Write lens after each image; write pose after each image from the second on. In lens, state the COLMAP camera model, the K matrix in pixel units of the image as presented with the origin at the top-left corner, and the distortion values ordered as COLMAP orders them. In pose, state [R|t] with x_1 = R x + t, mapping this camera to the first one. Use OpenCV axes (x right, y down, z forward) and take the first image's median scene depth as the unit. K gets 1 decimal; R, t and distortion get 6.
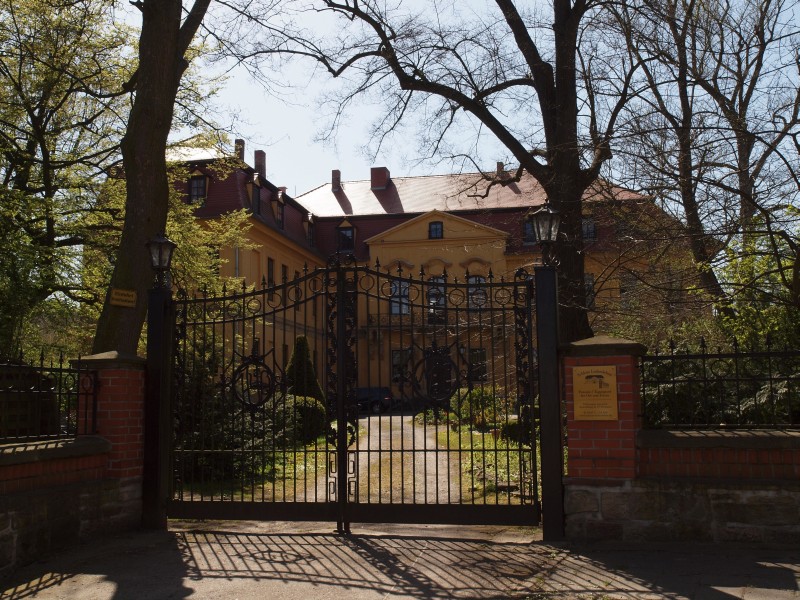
lens RADIAL K [[892.5, 0, 400.0], [0, 892.5, 300.0], [0, 0, 1]] dist [0.001695, -0.002162]
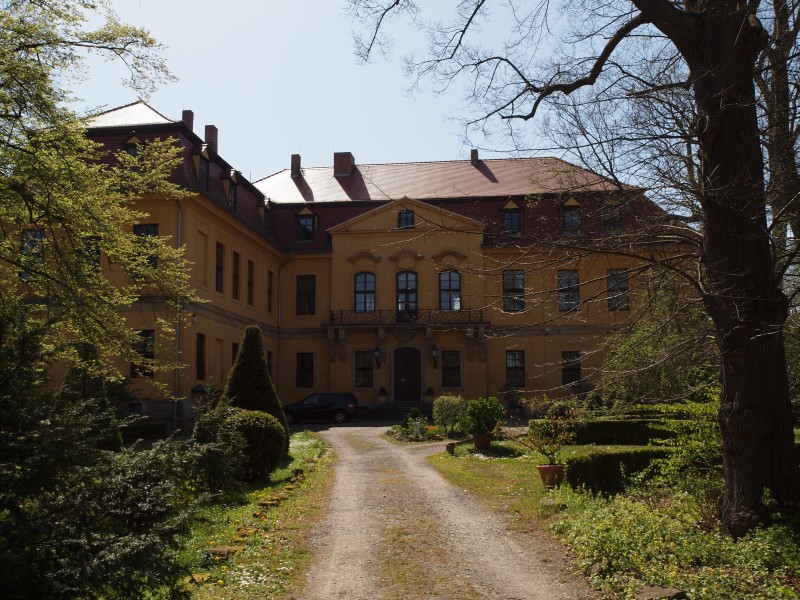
lens RADIAL K [[780.9, 0, 400.0], [0, 780.9, 300.0], [0, 0, 1]] dist [-0.062985, 0.006670]
pose [[0.997380, 0.014543, 0.070864, -0.020768], [-0.013412, 0.999775, -0.016404, 0.016727], [-0.071086, 0.015411, 0.997351, 0.210183]]
